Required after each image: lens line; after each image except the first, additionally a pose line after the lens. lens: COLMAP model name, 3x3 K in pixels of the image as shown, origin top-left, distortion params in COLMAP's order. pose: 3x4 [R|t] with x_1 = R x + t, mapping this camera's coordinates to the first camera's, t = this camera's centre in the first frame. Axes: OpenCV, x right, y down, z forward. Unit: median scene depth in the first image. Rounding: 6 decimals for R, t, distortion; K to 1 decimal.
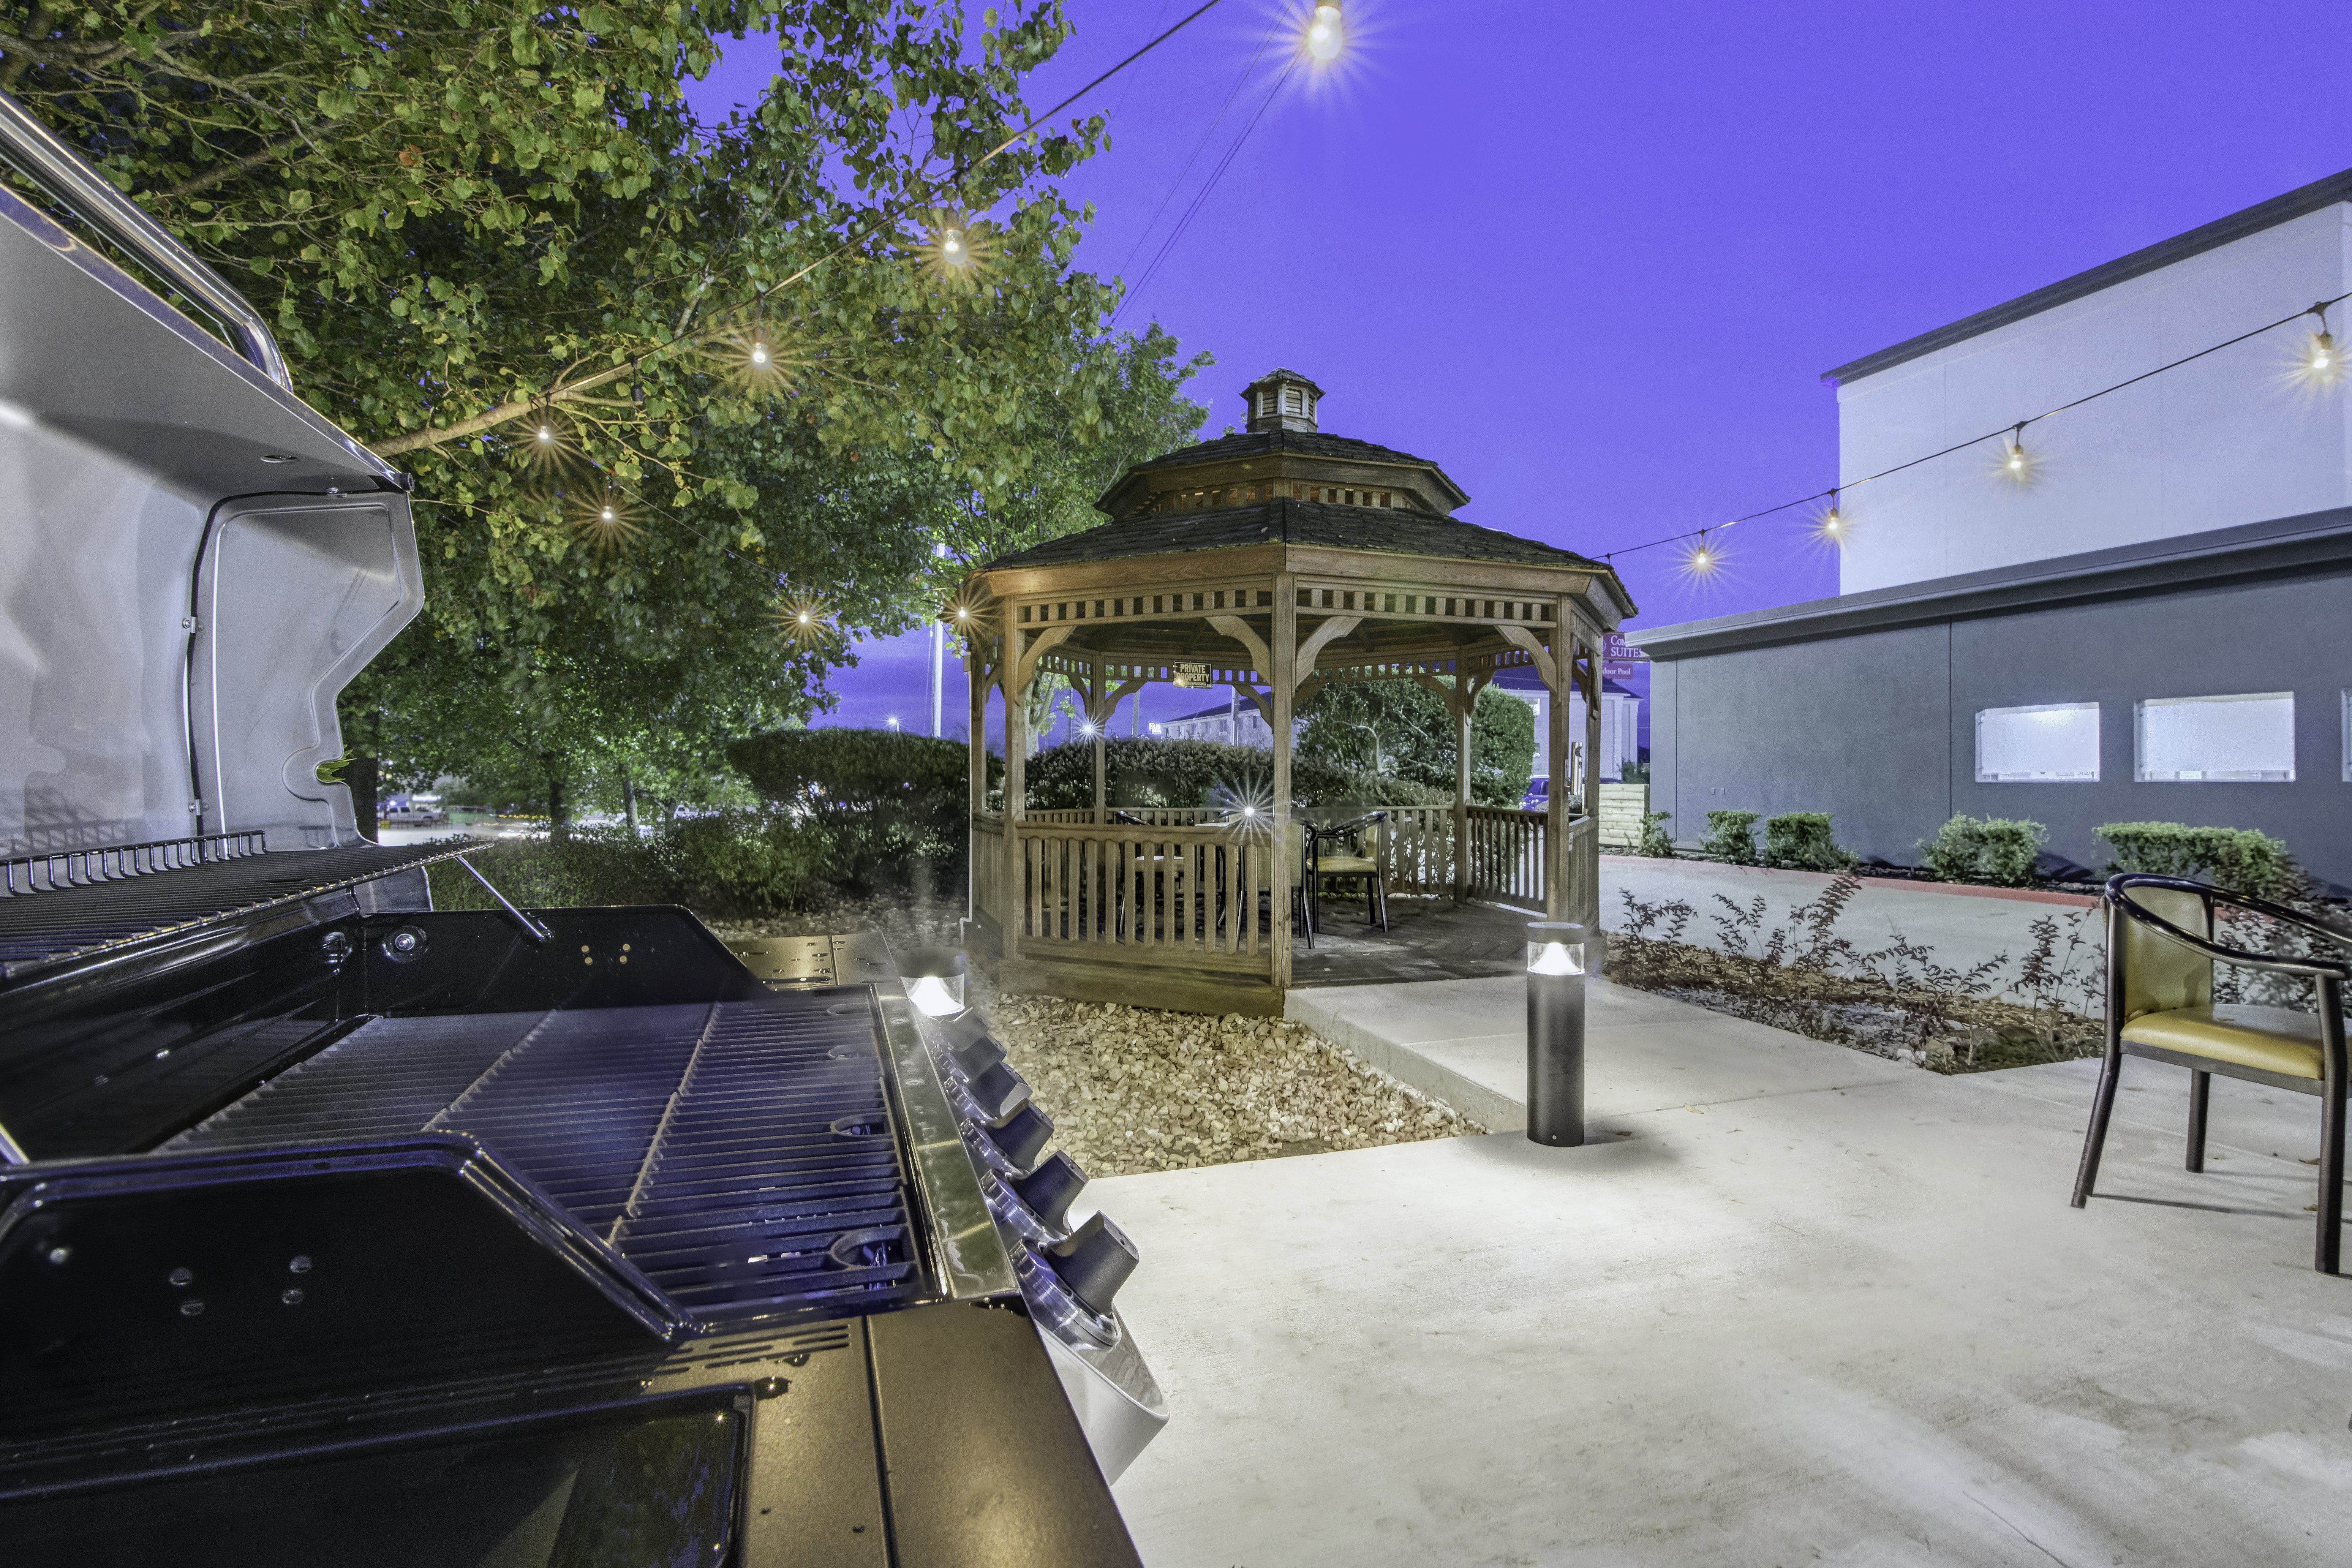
lens RADIAL K [[1102.9, 0, 1176.0], [0, 1102.9, 784.0], [0, 0, 1]] dist [-0.020269, -0.000368]
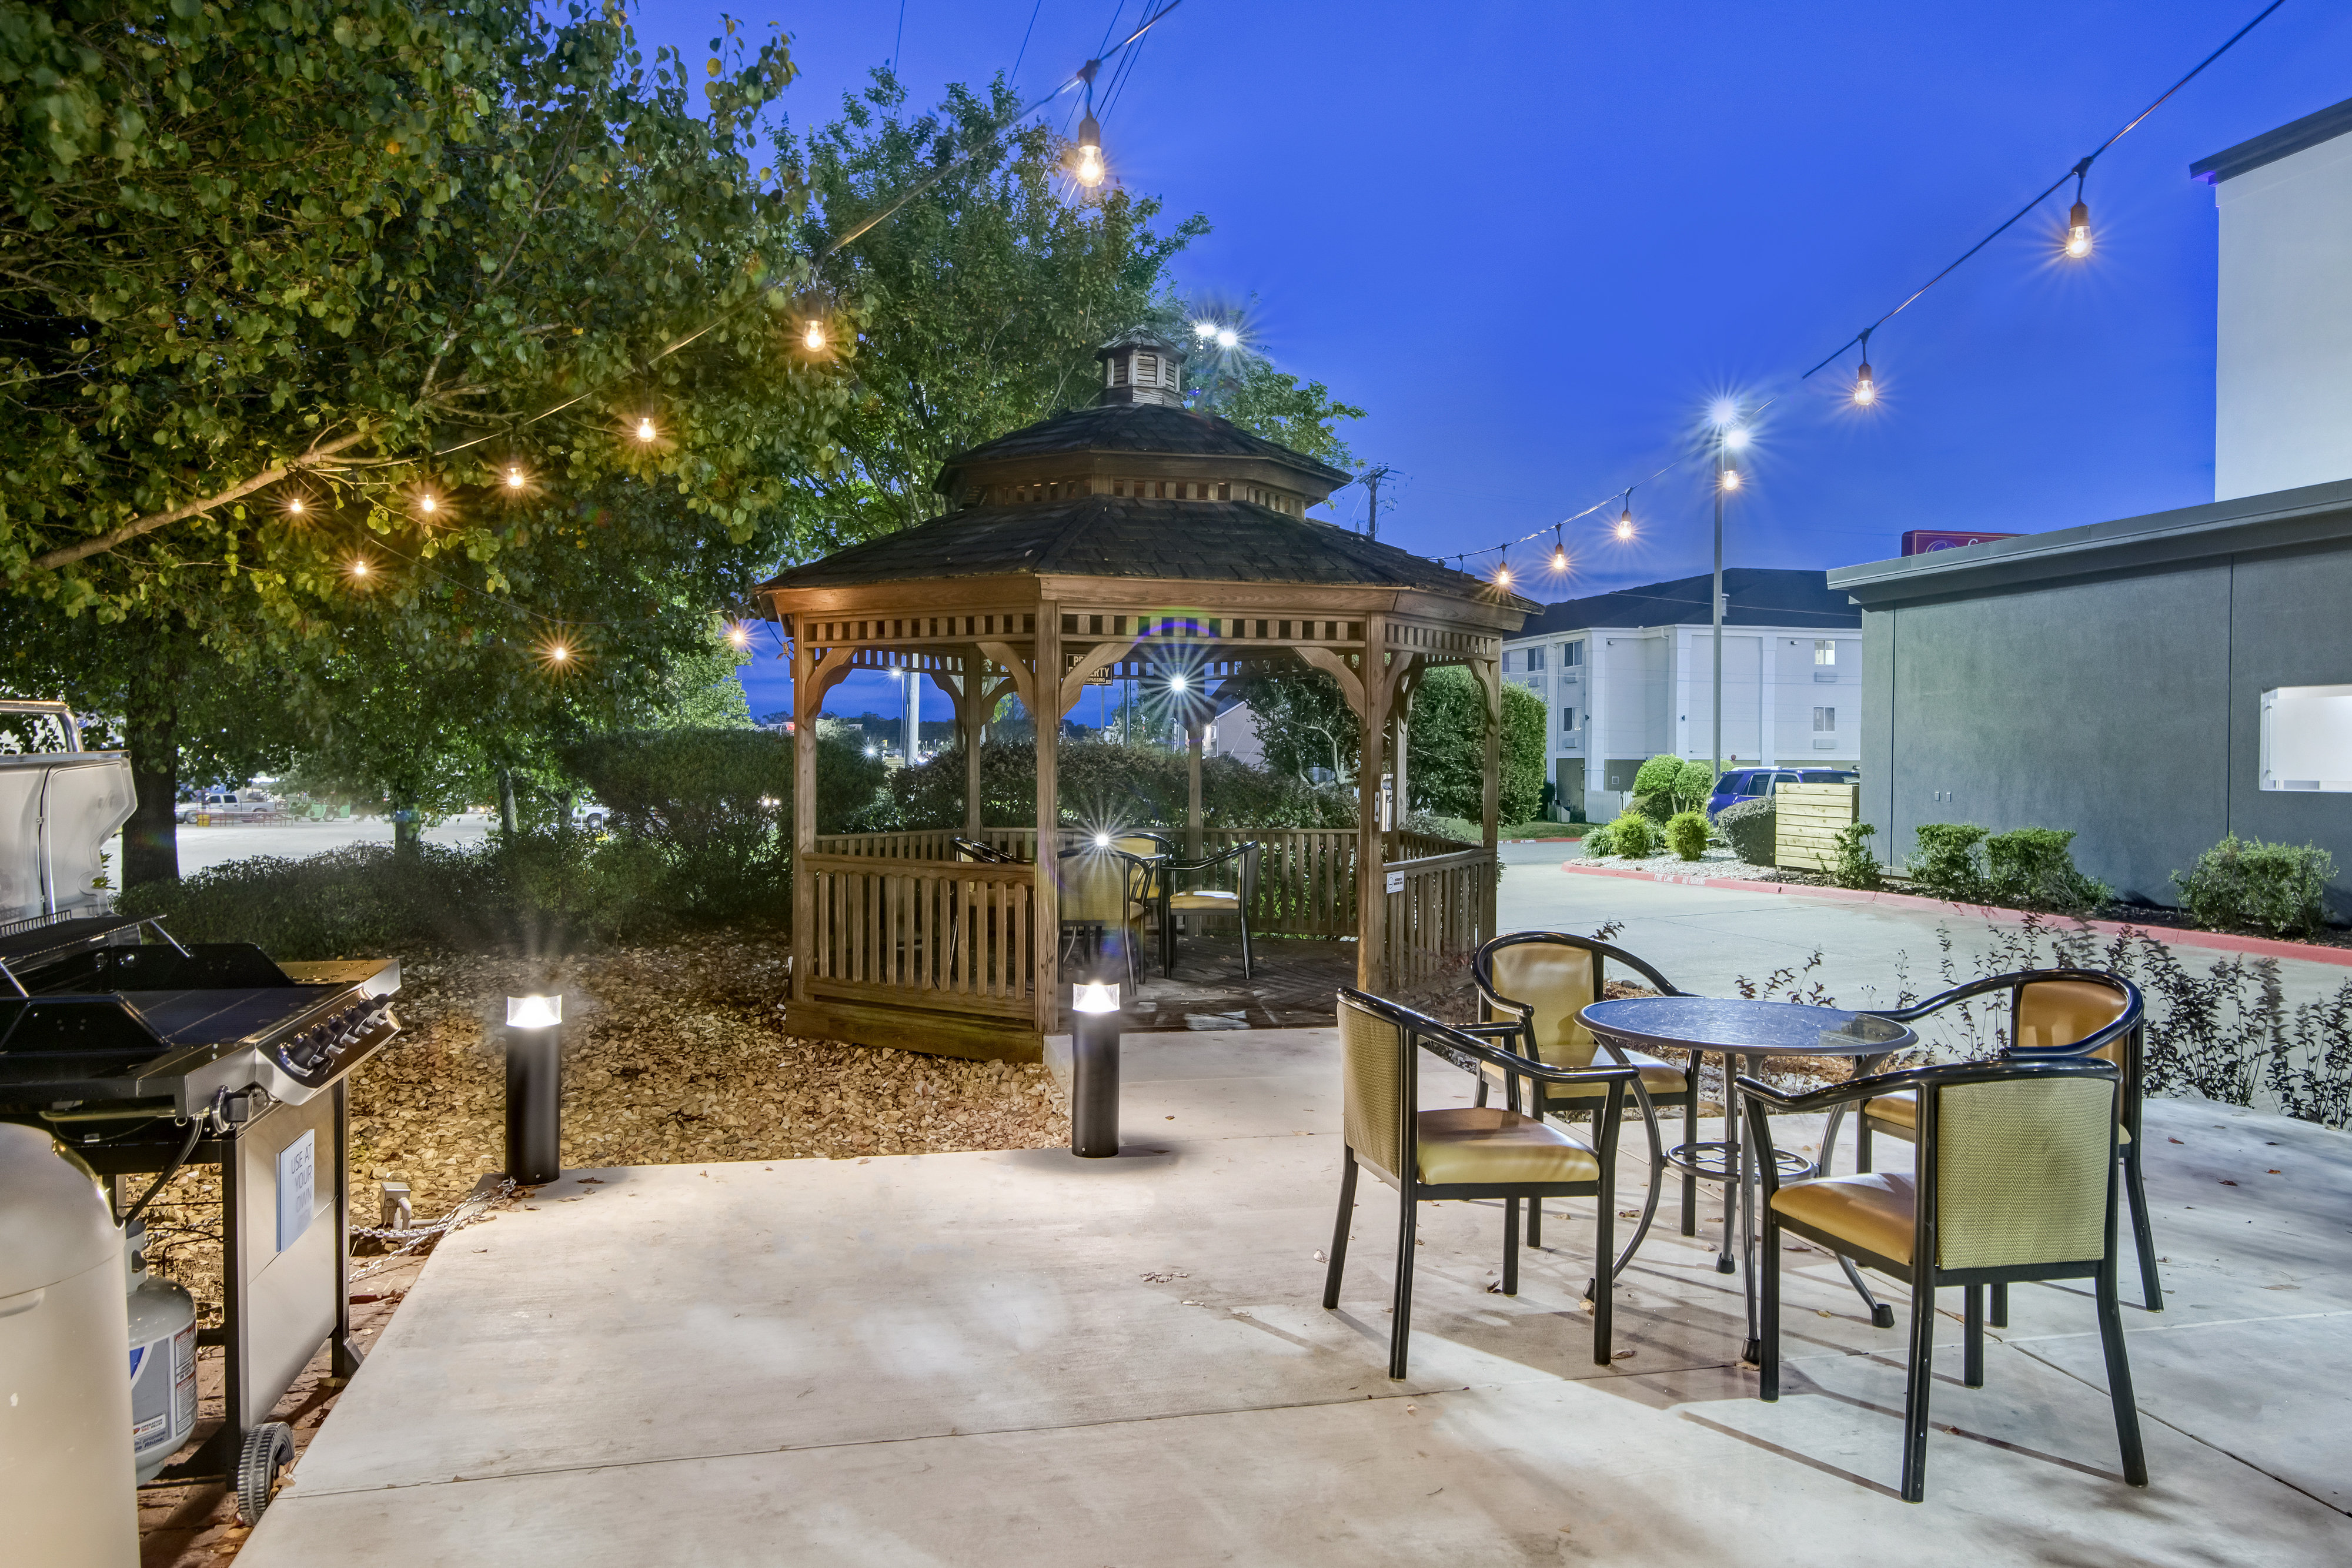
lens RADIAL K [[1725.4, 0, 1176.0], [0, 1725.4, 784.0], [0, 0, 1]] dist [-0.005026, 0.002670]
pose [[0.993313, 0.003059, -0.115409, 0.340203], [-0.001070, 0.999850, 0.017297, -0.051408], [0.115445, -0.017058, 0.993167, -0.420114]]
